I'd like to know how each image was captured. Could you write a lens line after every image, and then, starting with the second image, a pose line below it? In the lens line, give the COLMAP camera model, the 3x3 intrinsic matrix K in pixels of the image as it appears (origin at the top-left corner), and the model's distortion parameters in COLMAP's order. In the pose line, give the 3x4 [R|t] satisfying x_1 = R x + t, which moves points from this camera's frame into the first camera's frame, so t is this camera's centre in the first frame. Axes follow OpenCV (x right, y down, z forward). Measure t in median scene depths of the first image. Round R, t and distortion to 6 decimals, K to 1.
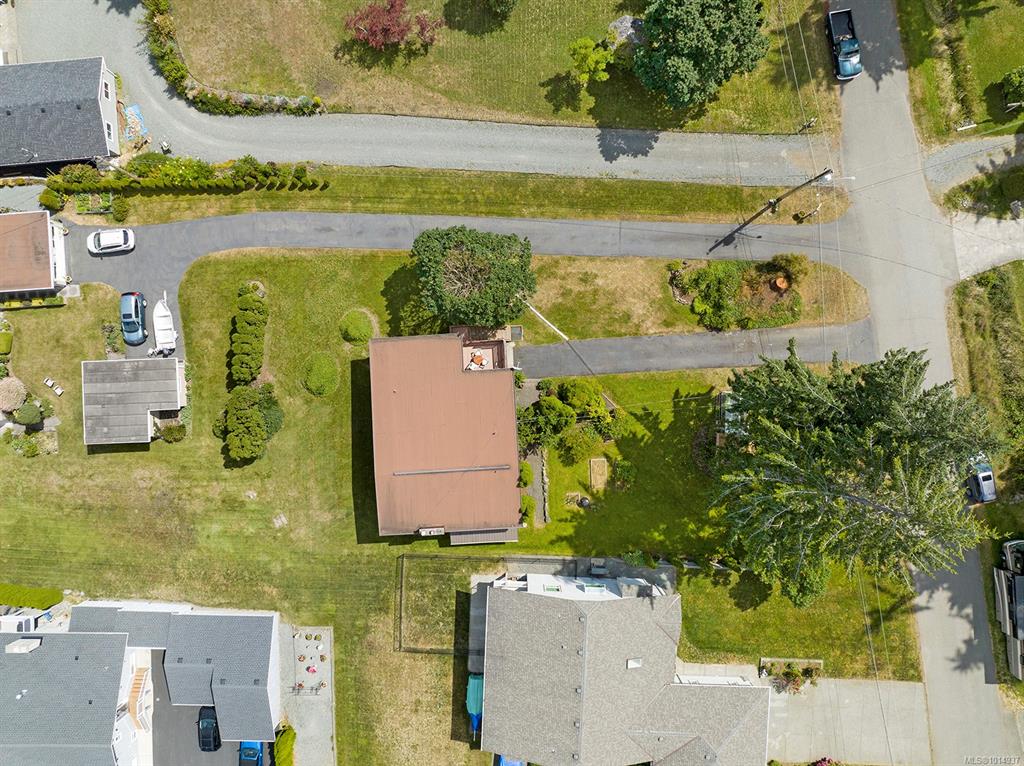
lens RADIAL K [[730.1, 0, 512.2], [0, 730.1, 380.3], [0, 0, 1]] dist [-0.032534, -0.004169]
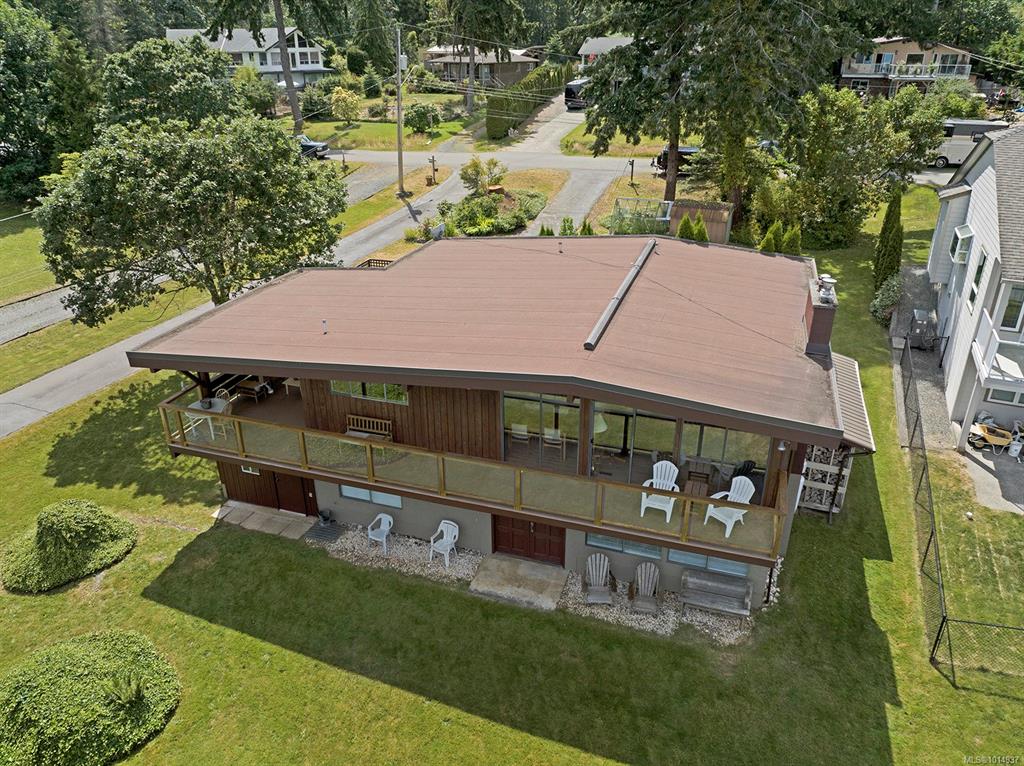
lens RADIAL K [[730.1, 0, 513.8], [0, 730.1, 382.4], [0, 0, 1]] dist [-0.032534, -0.004169]
pose [[0.366062, -0.397218, 0.841556, -0.364177], [0.930588, 0.154316, -0.331952, 0.176764], [0.001992, 0.904657, 0.426136, 0.825351]]
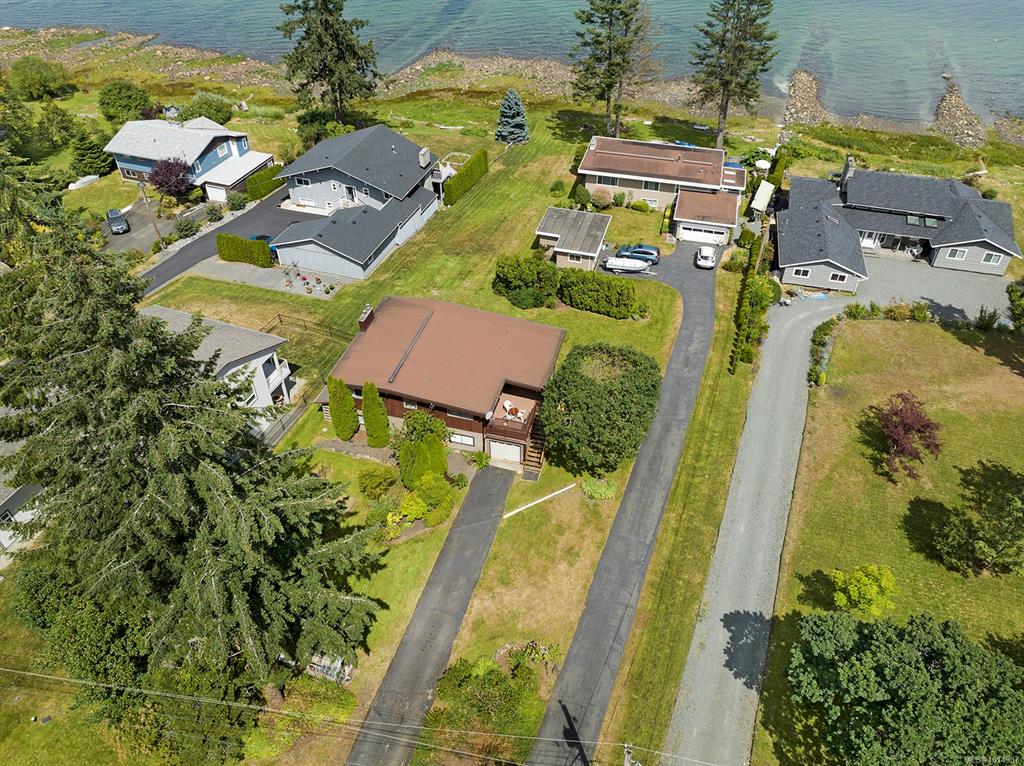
lens RADIAL K [[730.1, 0, 516.2], [0, 730.1, 385.7], [0, 0, 1]] dist [-0.032534, -0.004169]
pose [[-0.311298, 0.644444, -0.698416, 0.538240], [-0.950310, -0.212569, 0.227431, -0.219881], [-0.001895, 0.734511, 0.678594, 0.350707]]
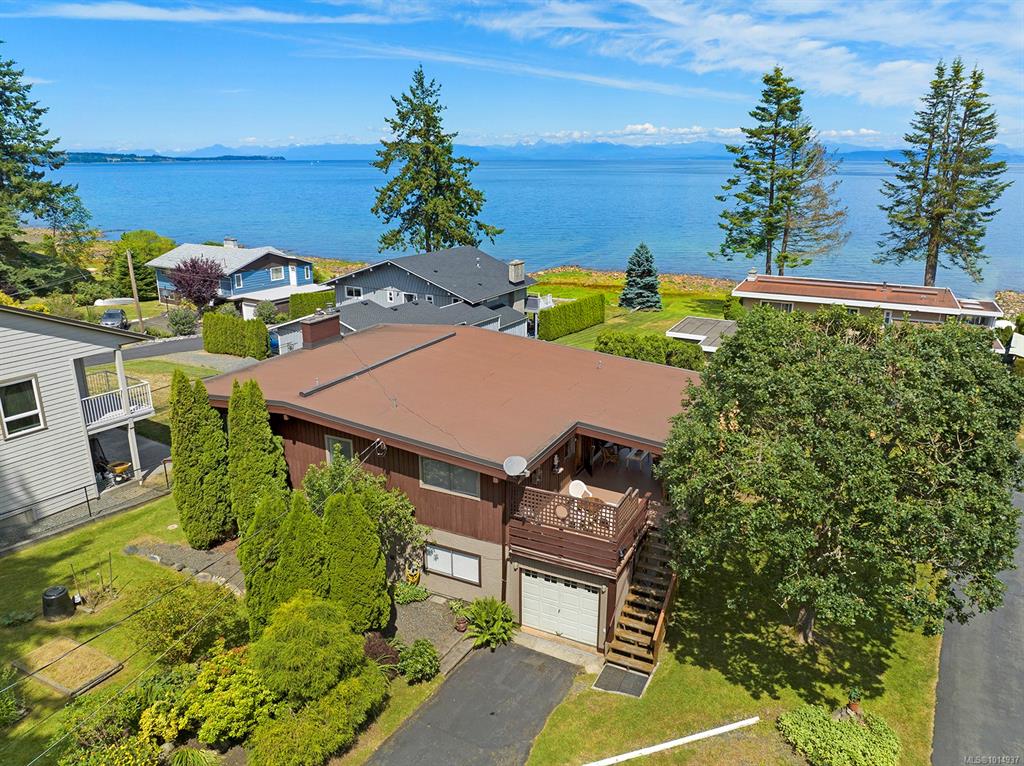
lens RADIAL K [[730.1, 0, 517.0], [0, 730.1, 380.8], [0, 0, 1]] dist [-0.032534, -0.004169]
pose [[-0.487687, 0.270919, -0.829919, 0.235076], [-0.873018, -0.150206, 0.463980, -0.144636], [0.001042, 0.950811, 0.309770, 0.802613]]
